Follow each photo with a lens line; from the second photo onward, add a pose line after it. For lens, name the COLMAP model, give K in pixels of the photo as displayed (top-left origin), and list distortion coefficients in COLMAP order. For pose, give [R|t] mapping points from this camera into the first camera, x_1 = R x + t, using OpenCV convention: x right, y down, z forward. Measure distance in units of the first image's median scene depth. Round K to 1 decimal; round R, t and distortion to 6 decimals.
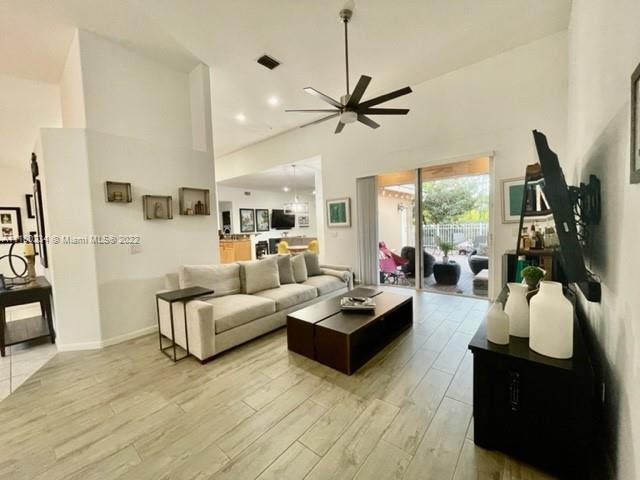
lens RADIAL K [[259.9, 0, 327.0], [0, 259.9, 236.5], [0, 0, 1]] dist [-0.000171, -0.001150]
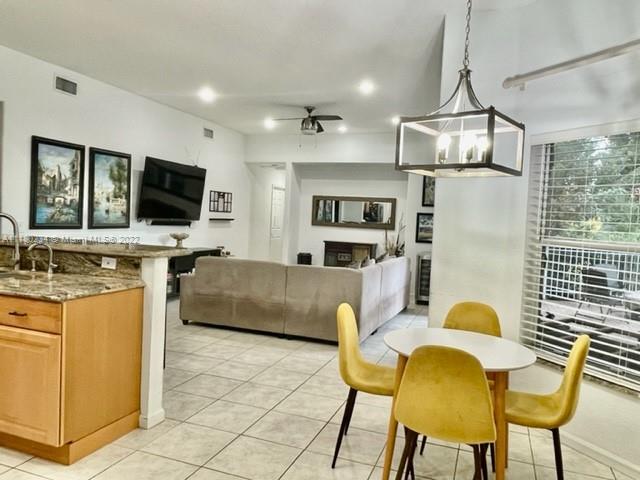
lens RADIAL K [[480.6, 0, 317.1], [0, 480.6, 237.8], [0, 0, 1]] dist [0.019834, -0.027734]
pose [[0.939318, 0.055613, 0.338510, -0.211802], [-0.053148, 0.998449, -0.016555, -0.012703], [-0.338906, -0.002441, 0.940817, 0.421697]]
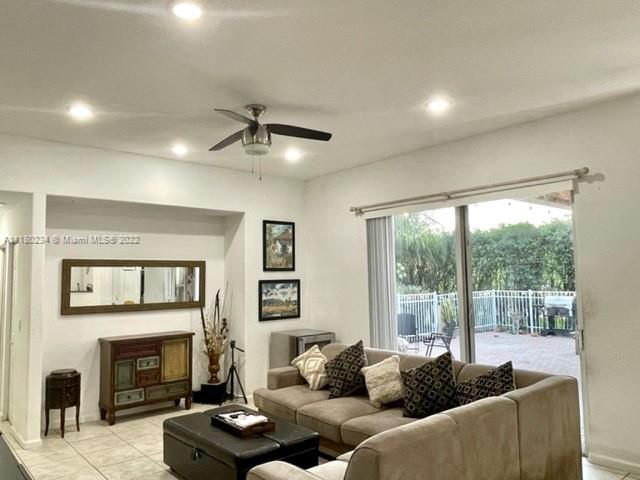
lens RADIAL K [[480.6, 0, 320.7], [0, 480.6, 241.4], [0, 0, 1]] dist [0.019834, -0.027734]
pose [[0.170841, 0.097494, 0.980463, -0.339154], [0.065552, 0.991763, -0.110039, -0.050694], [-0.983116, 0.083071, 0.163043, 0.900482]]
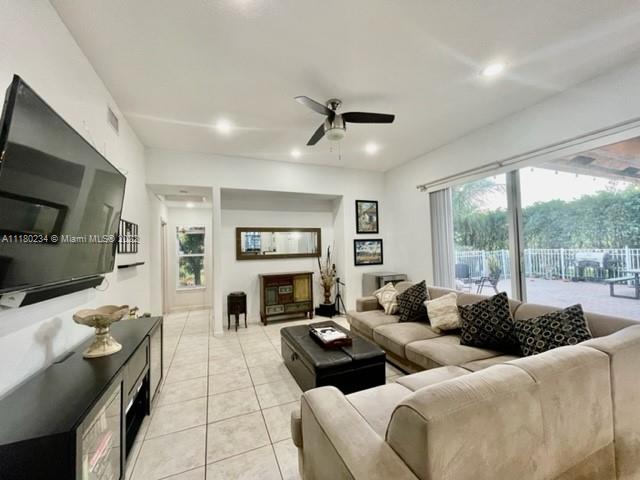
lens RADIAL K [[259.9, 0, 320.3], [0, 259.9, 239.9], [0, 0, 1]] dist [-0.000171, -0.001150]
pose [[0.473266, 0.039288, 0.880043, -0.238029], [0.062640, 0.994975, -0.078105, -0.039317], [-0.878690, 0.092090, 0.468427, 0.902121]]
